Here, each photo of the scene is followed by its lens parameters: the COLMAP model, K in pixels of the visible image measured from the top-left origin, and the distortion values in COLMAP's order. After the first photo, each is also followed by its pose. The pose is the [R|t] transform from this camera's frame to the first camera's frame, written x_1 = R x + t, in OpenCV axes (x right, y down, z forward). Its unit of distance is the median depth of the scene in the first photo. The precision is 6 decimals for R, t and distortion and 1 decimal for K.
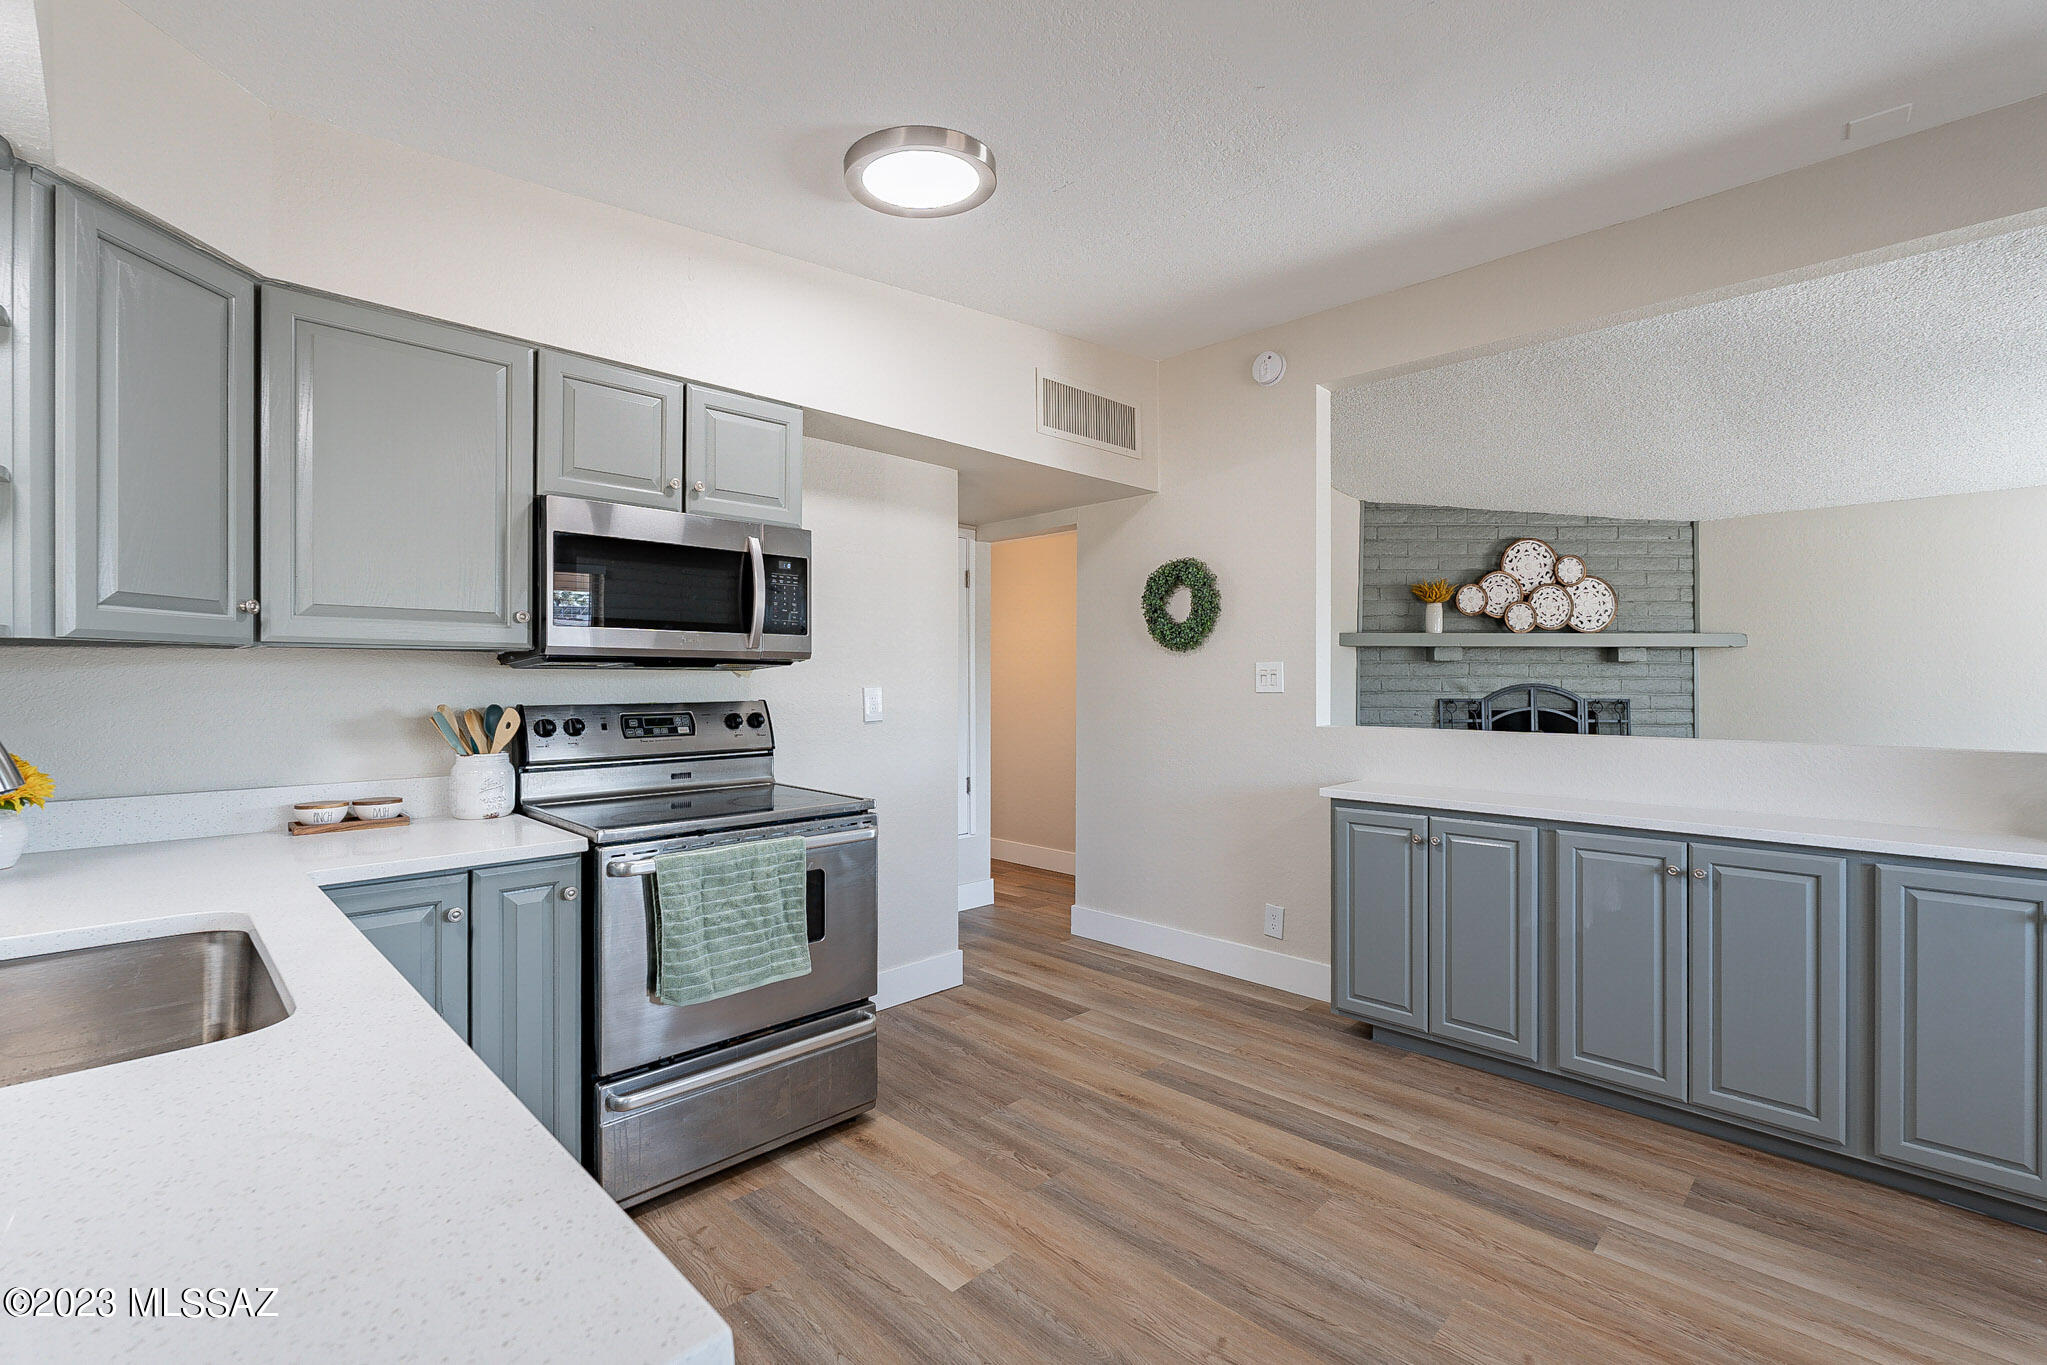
lens RADIAL K [[904.2, 0, 1028.8], [0, 904.2, 681.0], [0, 0, 1]] dist [-0.002815, -0.000327]
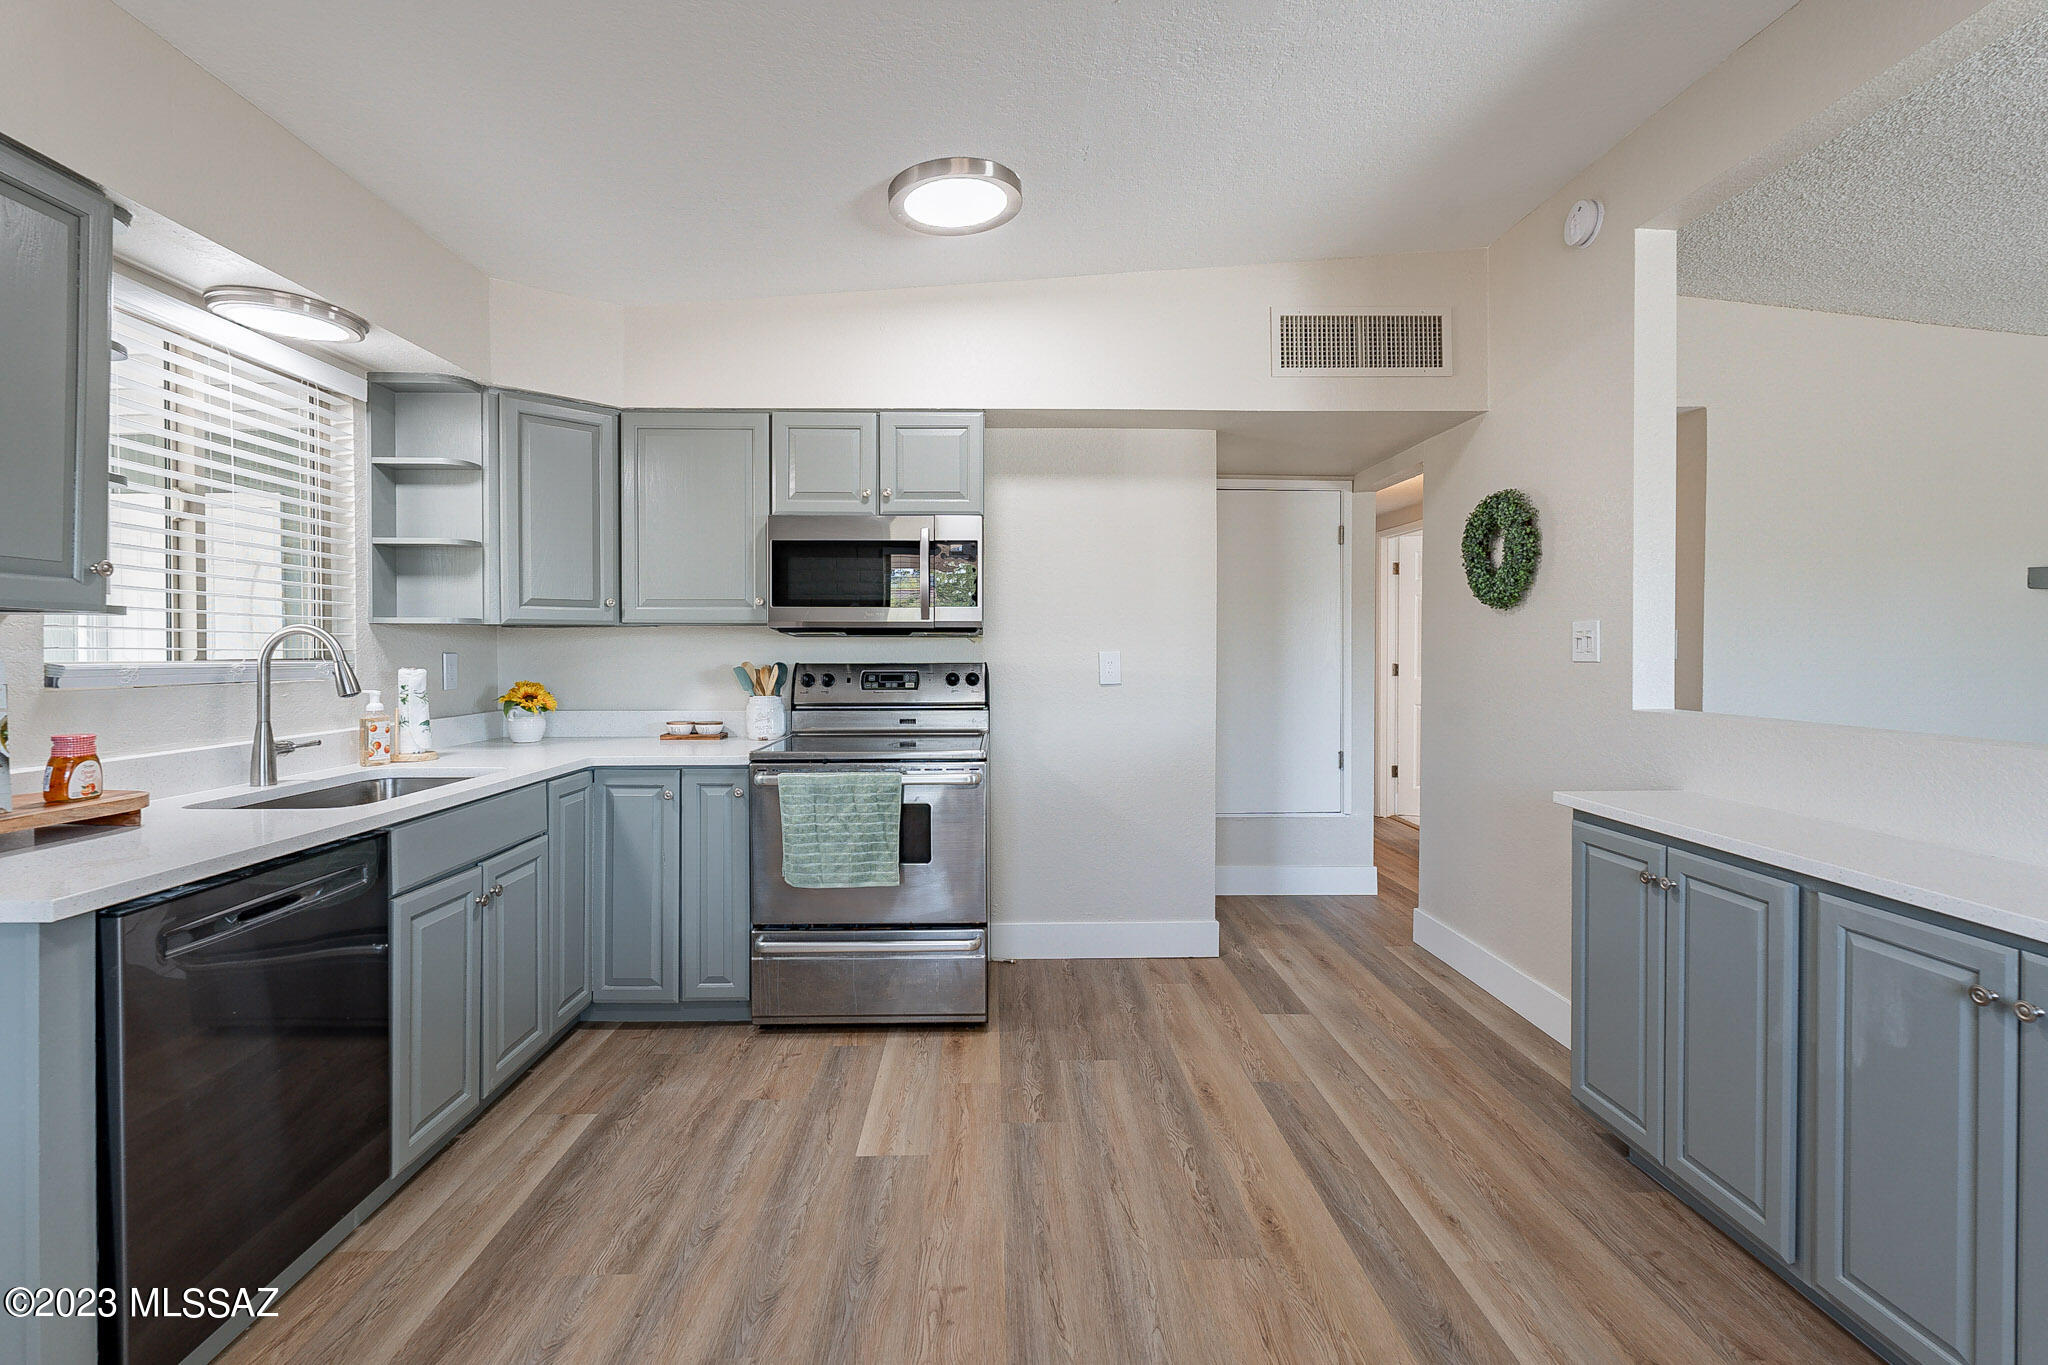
lens RADIAL K [[904.6, 0, 1016.0], [0, 904.6, 659.3], [0, 0, 1]] dist [-0.002815, -0.000327]
pose [[0.721743, 0.008617, -0.692107, 0.609275], [-0.000355, 0.999927, 0.012080, 0.002849], [0.692161, -0.008473, 0.721693, 0.197858]]
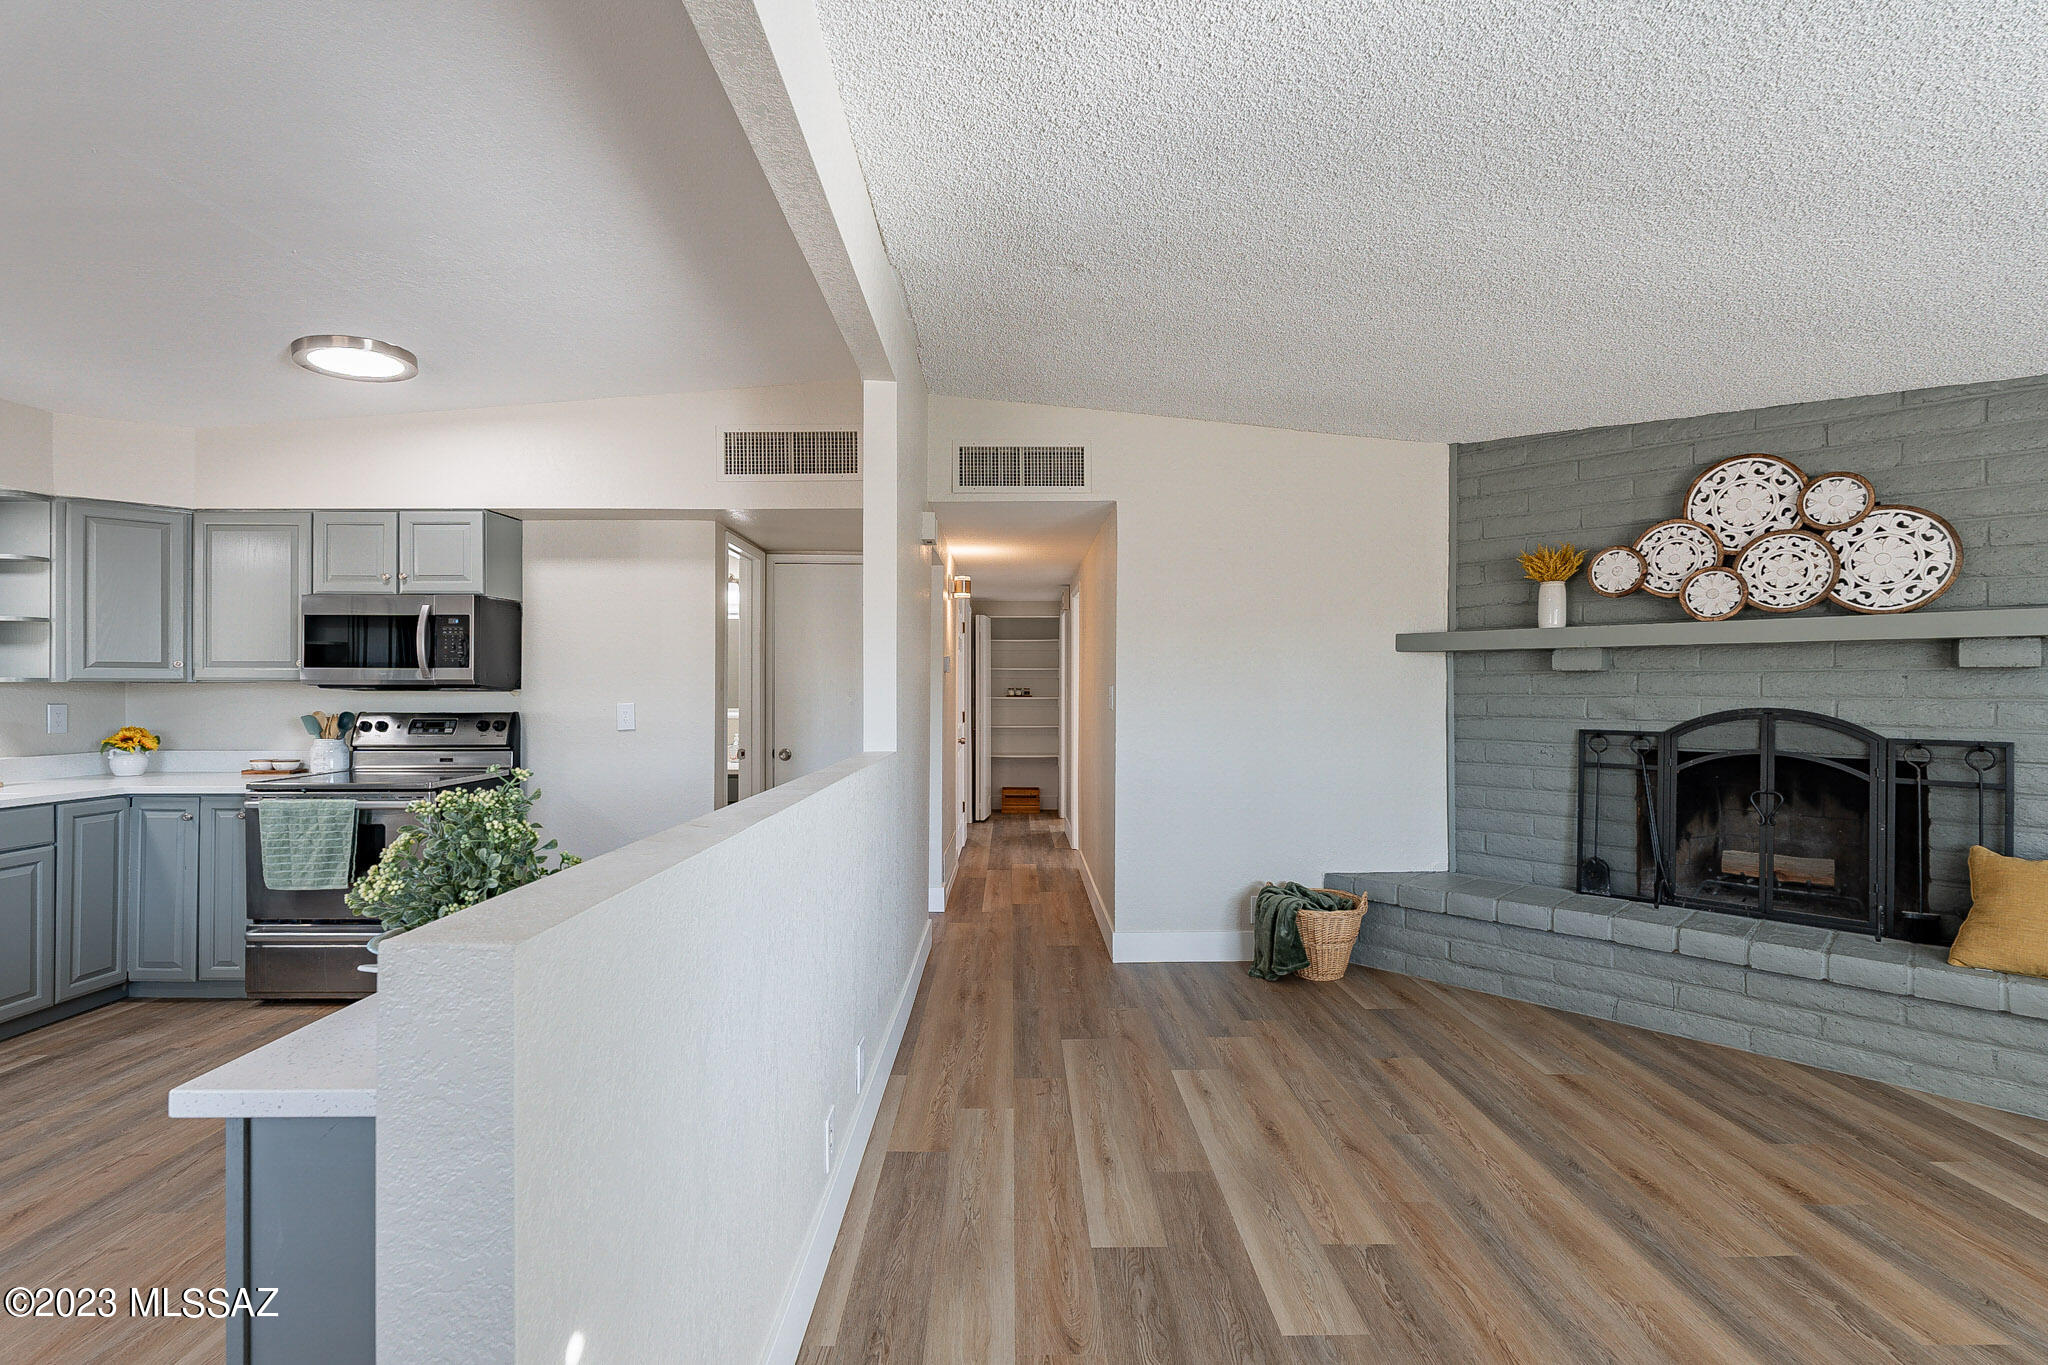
lens RADIAL K [[904.6, 0, 1029.4], [0, 904.6, 686.0], [0, 0, 1]] dist [-0.002815, -0.000327]
pose [[0.710081, -0.002009, -0.704118, 1.439417], [-0.001872, 0.999987, -0.004741, -0.016822], [0.704118, 0.004685, 0.710068, 0.616243]]
